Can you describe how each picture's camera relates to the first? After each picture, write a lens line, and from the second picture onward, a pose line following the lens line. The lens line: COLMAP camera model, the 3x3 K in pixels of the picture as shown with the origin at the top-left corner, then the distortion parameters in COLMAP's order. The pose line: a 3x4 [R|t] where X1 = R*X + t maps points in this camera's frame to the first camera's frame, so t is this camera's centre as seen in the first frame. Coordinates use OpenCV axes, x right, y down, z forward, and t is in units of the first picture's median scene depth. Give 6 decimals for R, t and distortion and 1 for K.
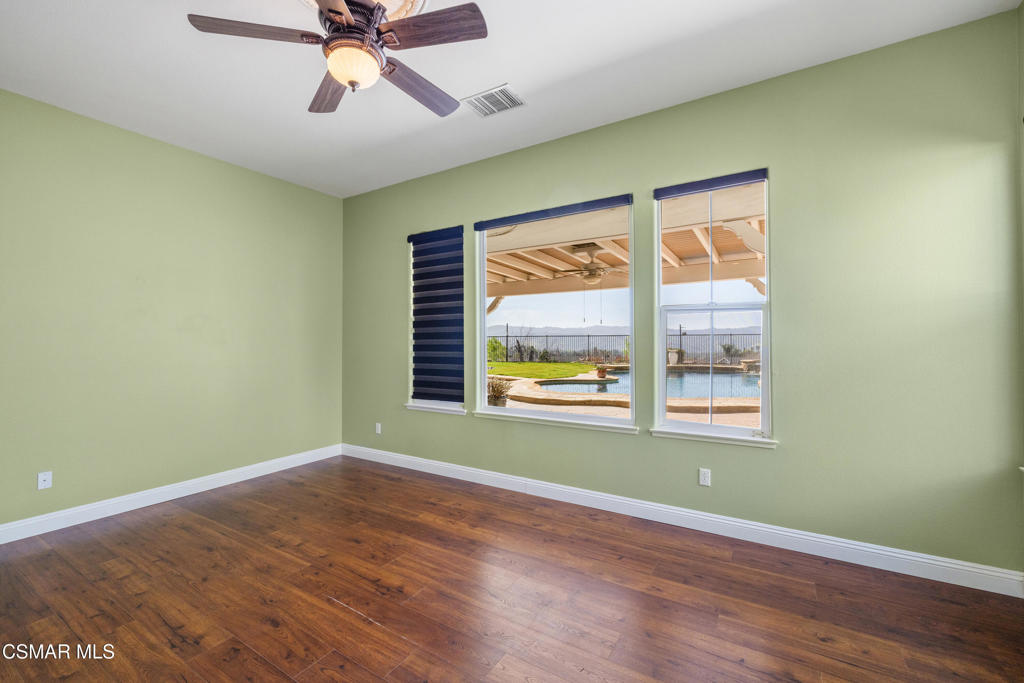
lens RADIAL K [[444.4, 0, 515.4], [0, 444.4, 343.9], [0, 0, 1]] dist [0.001966, 0.000185]
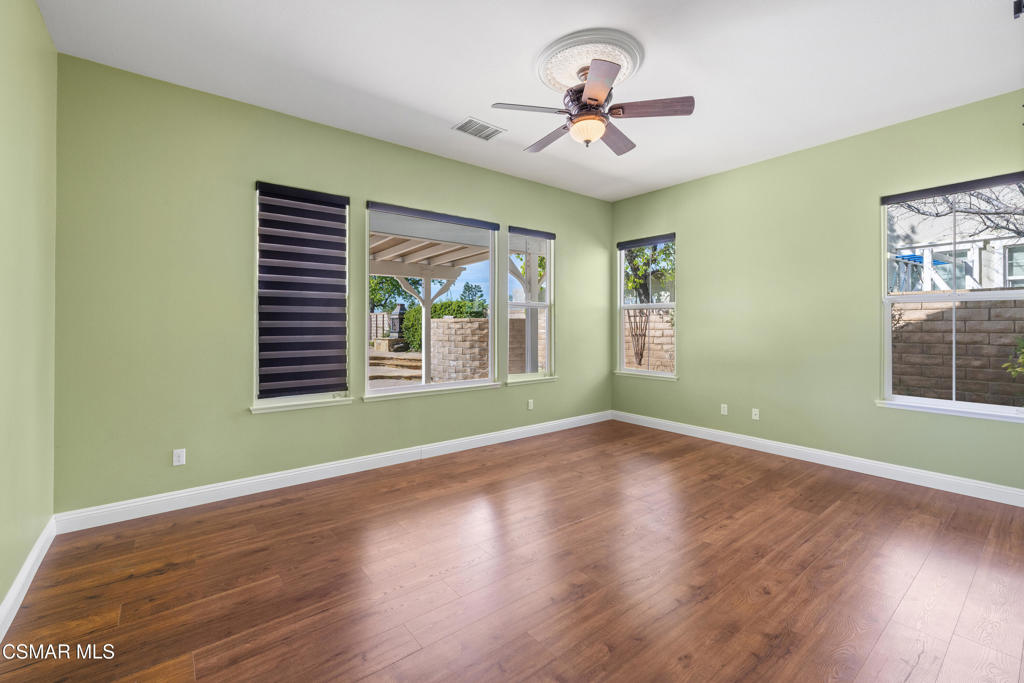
lens RADIAL K [[444.4, 0, 516.9], [0, 444.4, 332.4], [0, 0, 1]] dist [0.001966, 0.000185]
pose [[0.309541, -0.011508, 0.950816, -0.965805], [0.001343, 0.999931, 0.011665, 0.002368], [-0.950885, -0.002334, 0.309535, 0.419994]]
